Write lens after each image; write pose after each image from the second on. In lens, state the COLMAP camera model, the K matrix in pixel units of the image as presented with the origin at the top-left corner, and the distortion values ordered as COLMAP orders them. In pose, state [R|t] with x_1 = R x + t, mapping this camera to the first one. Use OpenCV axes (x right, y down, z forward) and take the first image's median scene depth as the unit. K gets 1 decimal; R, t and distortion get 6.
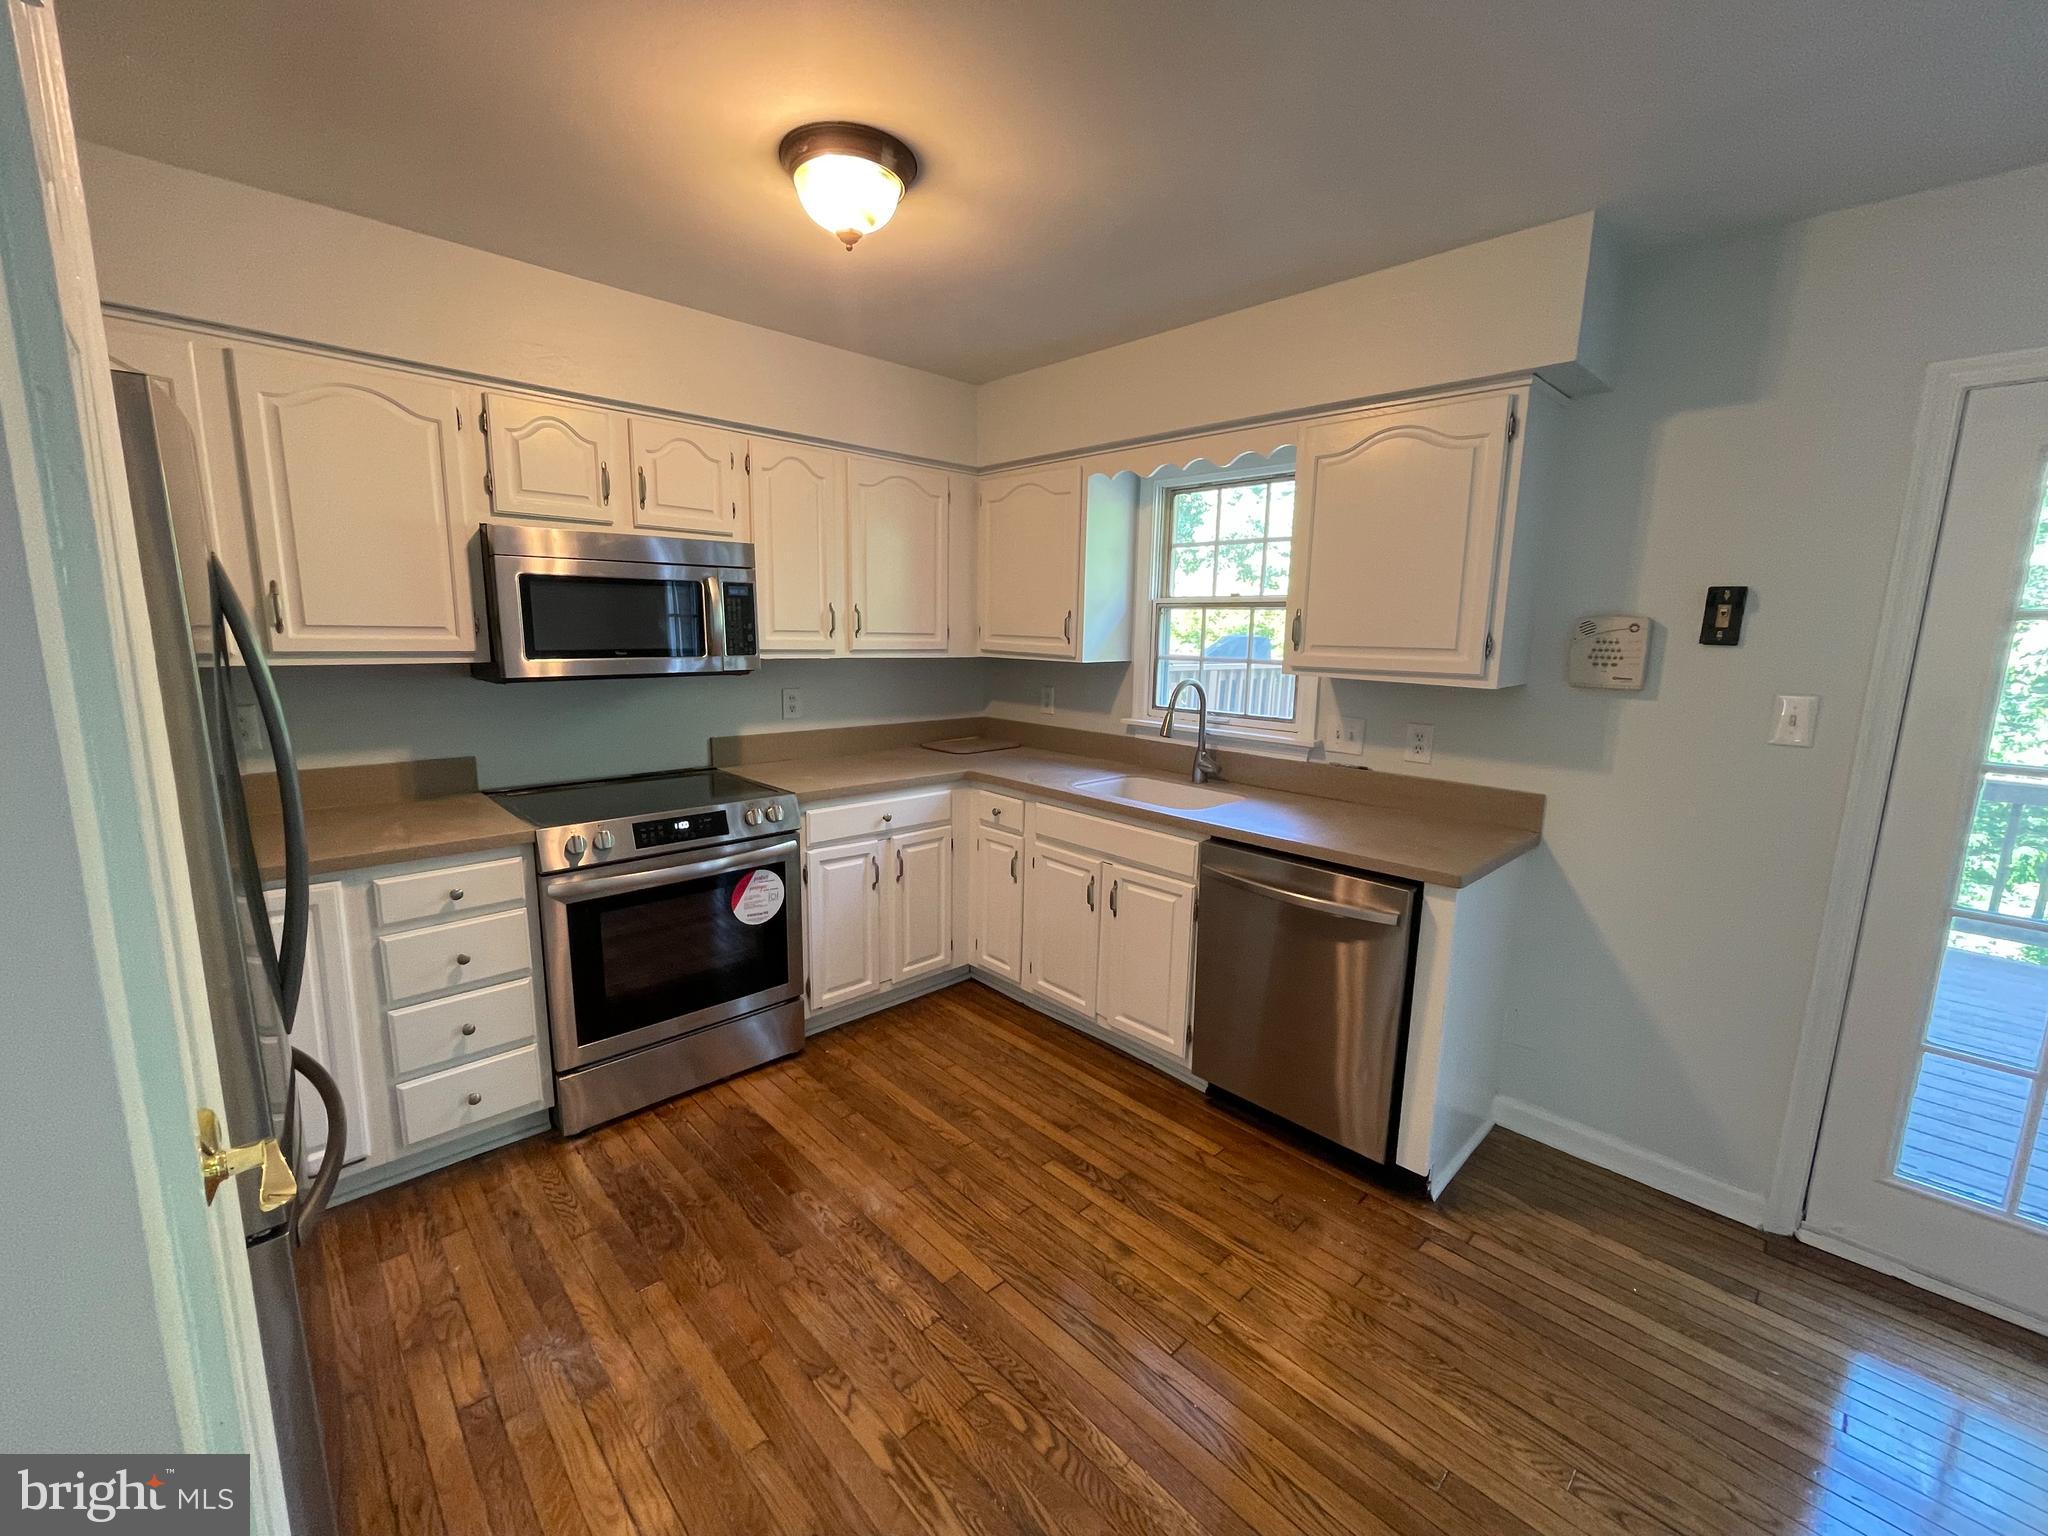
lens RADIAL K [[834.1, 0, 1031.6], [0, 834.1, 764.0], [0, 0, 1]] dist [-0.001496, -0.000938]
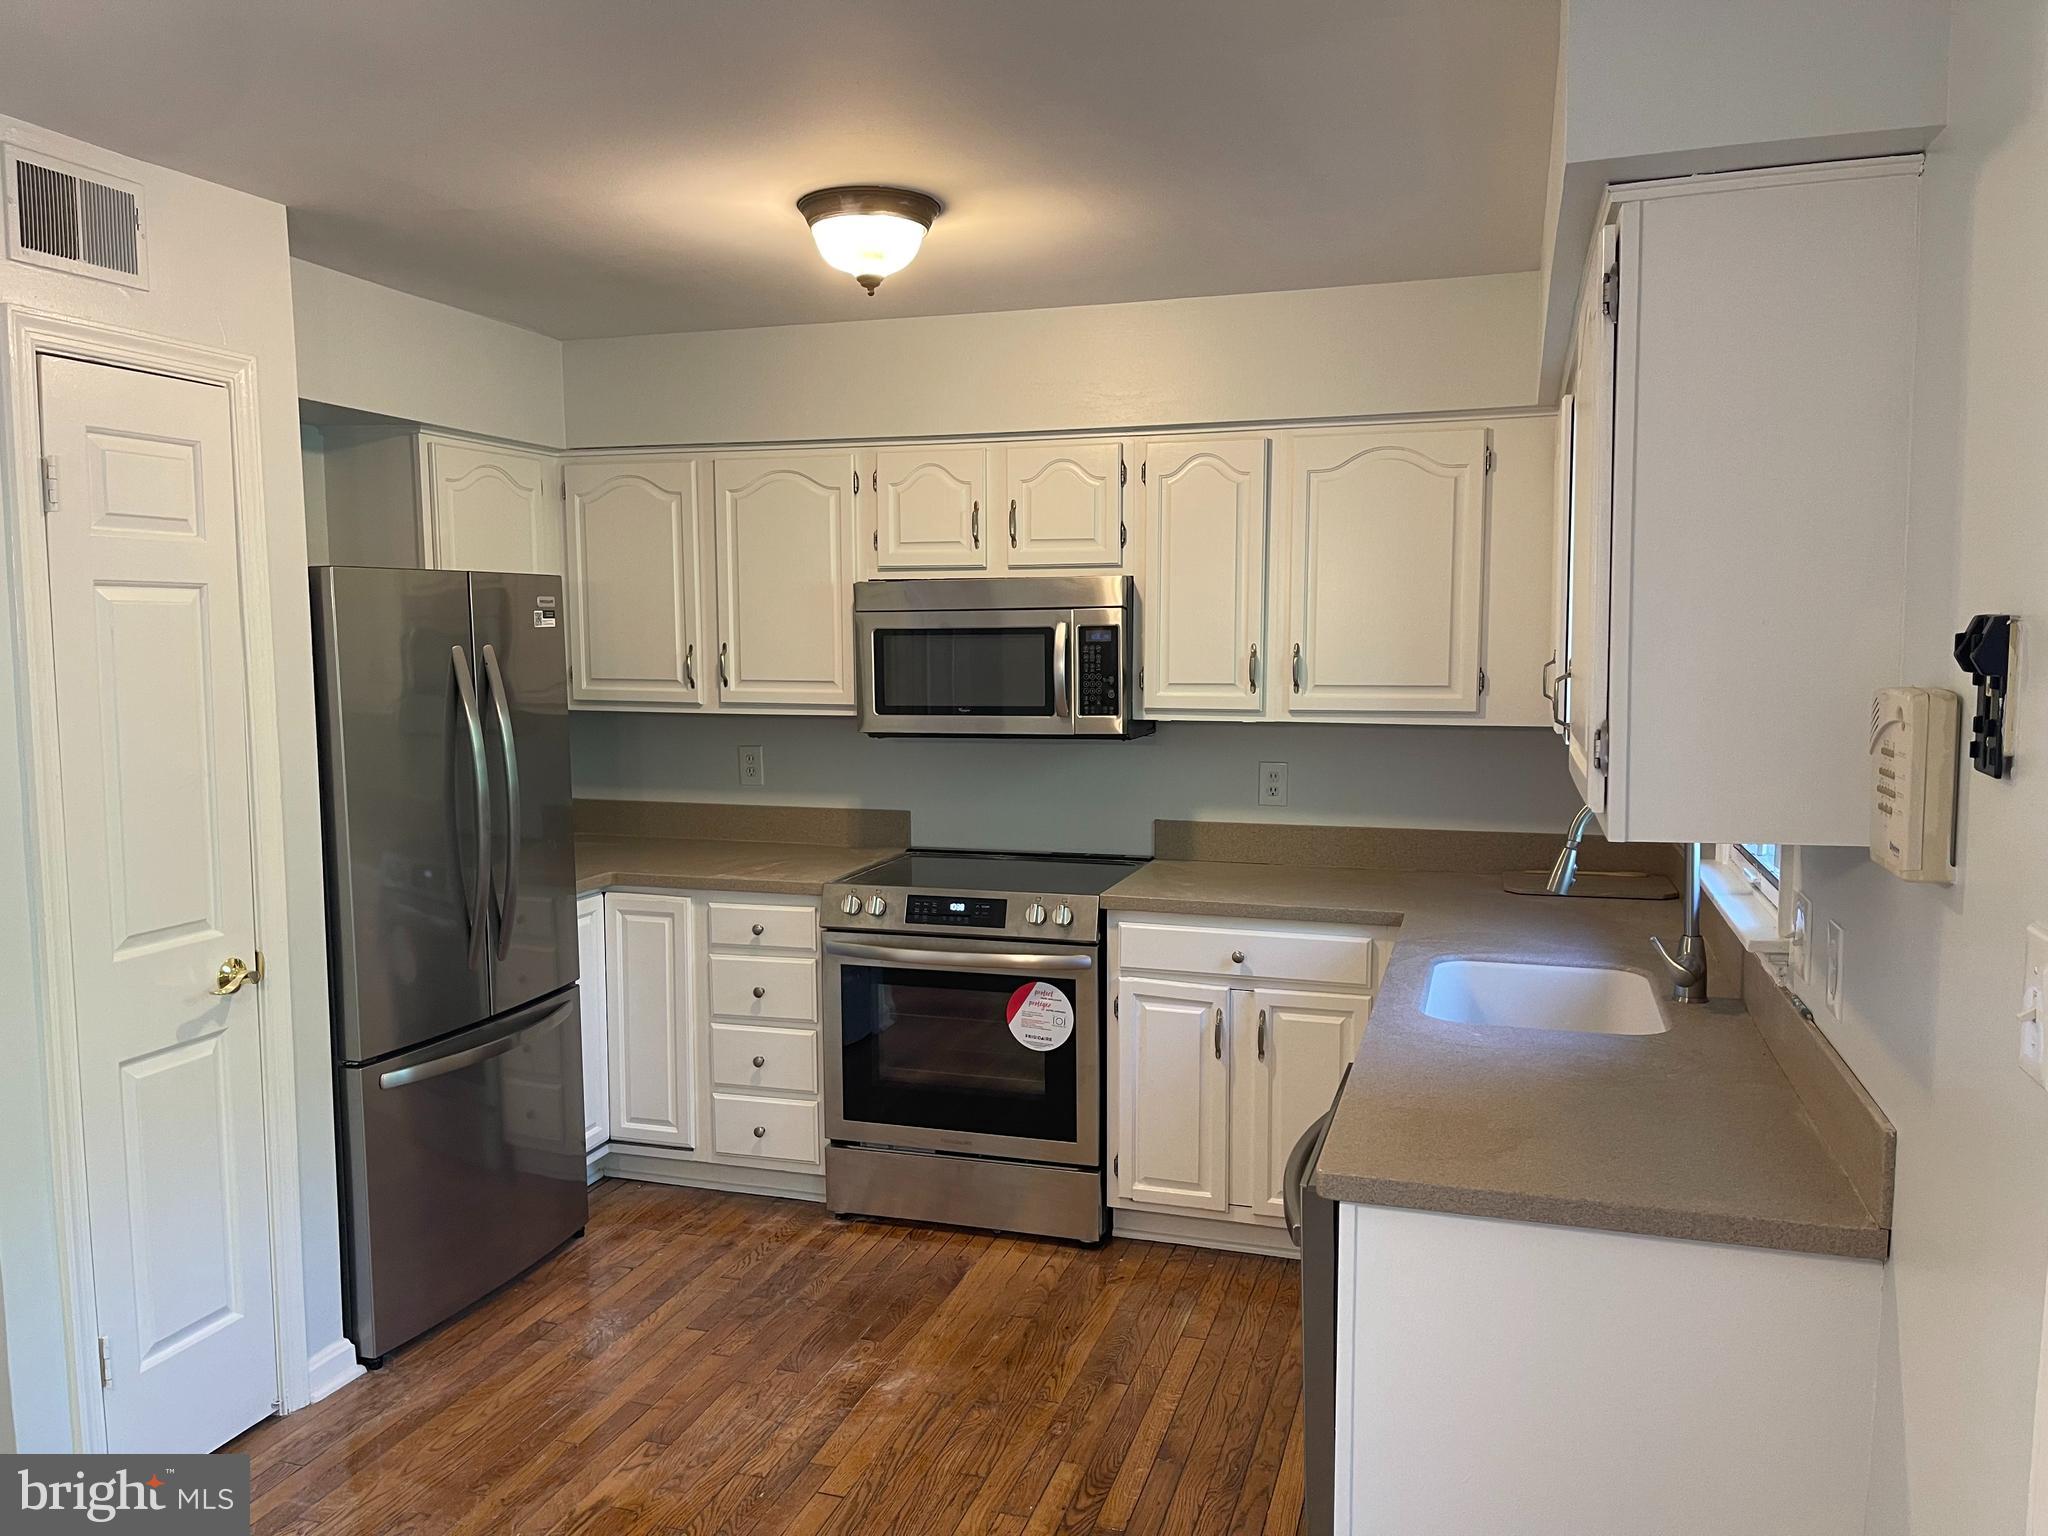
lens RADIAL K [[1532.5, 0, 1019.7], [0, 1532.5, 753.6], [0, 0, 1]] dist [0.029649, -0.036403]
pose [[0.476729, 0.047817, -0.877749, 0.974473], [-0.130253, 0.991339, -0.016739, -0.064817], [0.869347, 0.122309, 0.478829, 0.259271]]
